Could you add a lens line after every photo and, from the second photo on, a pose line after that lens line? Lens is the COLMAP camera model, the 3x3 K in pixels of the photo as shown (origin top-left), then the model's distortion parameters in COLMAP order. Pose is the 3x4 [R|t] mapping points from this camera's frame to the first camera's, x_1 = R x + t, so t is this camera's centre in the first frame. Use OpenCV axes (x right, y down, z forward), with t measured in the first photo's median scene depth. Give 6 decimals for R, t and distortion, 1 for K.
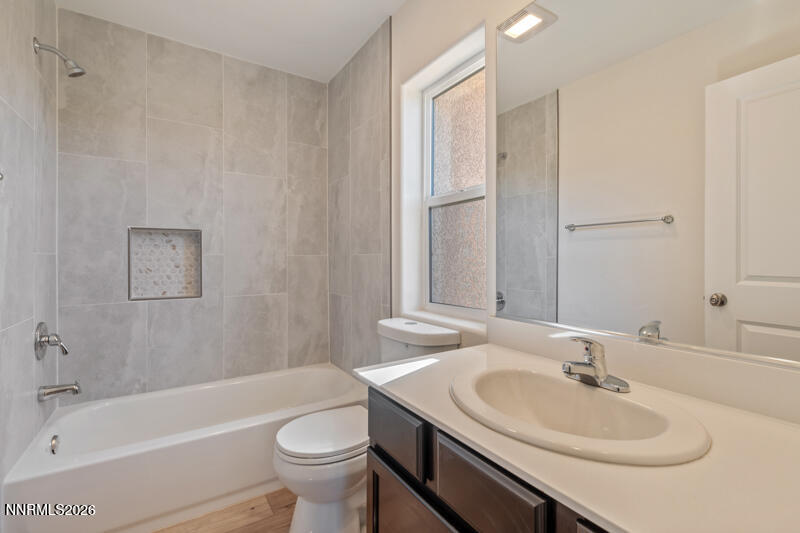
lens RADIAL K [[364.4, 0, 402.3], [0, 364.4, 259.7], [0, 0, 1]] dist [0.001011, 0.000077]
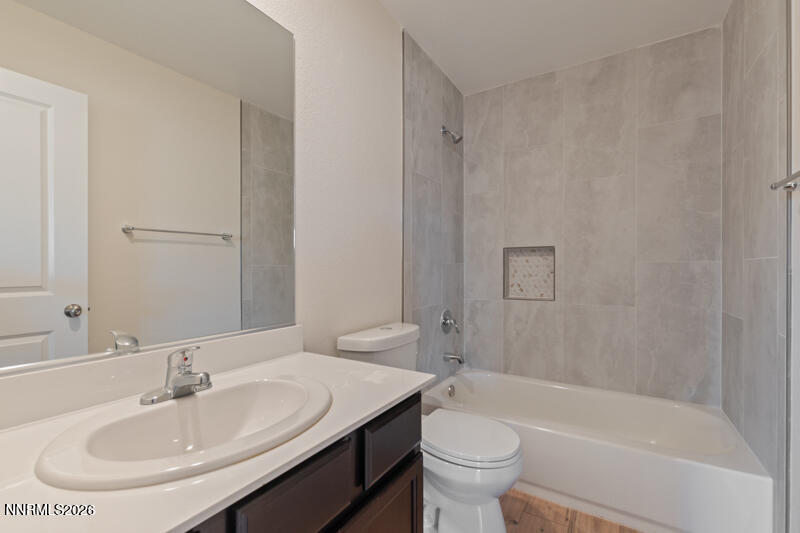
lens RADIAL K [[361.2, 0, 400.0], [0, 361.2, 266.5], [0, 0, 1]] dist [0.002296, 0.000108]
pose [[0.390285, 0.005133, -0.920680, 0.257204], [-0.000827, 0.999986, 0.005225, -0.006006], [0.920694, -0.001278, 0.390283, 0.157930]]
